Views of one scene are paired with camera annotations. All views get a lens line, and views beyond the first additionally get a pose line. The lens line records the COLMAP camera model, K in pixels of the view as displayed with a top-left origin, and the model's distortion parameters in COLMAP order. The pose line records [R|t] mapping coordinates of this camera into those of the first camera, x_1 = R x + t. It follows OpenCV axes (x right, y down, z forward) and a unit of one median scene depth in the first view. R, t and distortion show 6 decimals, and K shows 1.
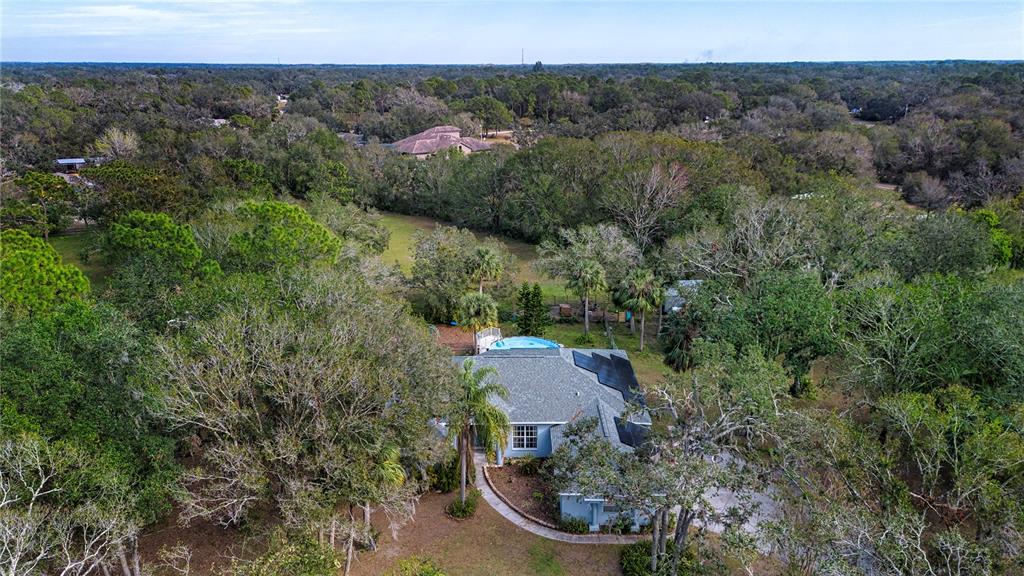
lens RADIAL K [[690.4, 0, 512.0], [0, 690.4, 288.0], [0, 0, 1]] dist [0.056692, 0.000176]
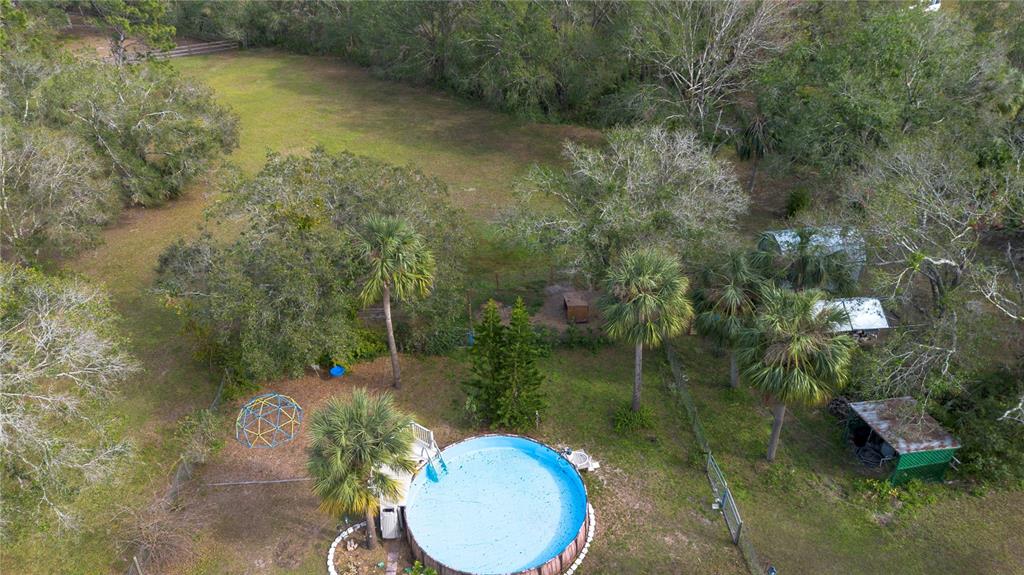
lens RADIAL K [[690.4, 0, 512.0], [0, 690.4, 287.5], [0, 0, 1]] dist [0.056692, 0.000176]
pose [[0.997791, -0.057745, 0.032832, 0.018343], [0.046743, 0.961550, 0.270622, -0.119321], [-0.047197, -0.268490, 0.962126, 0.563556]]
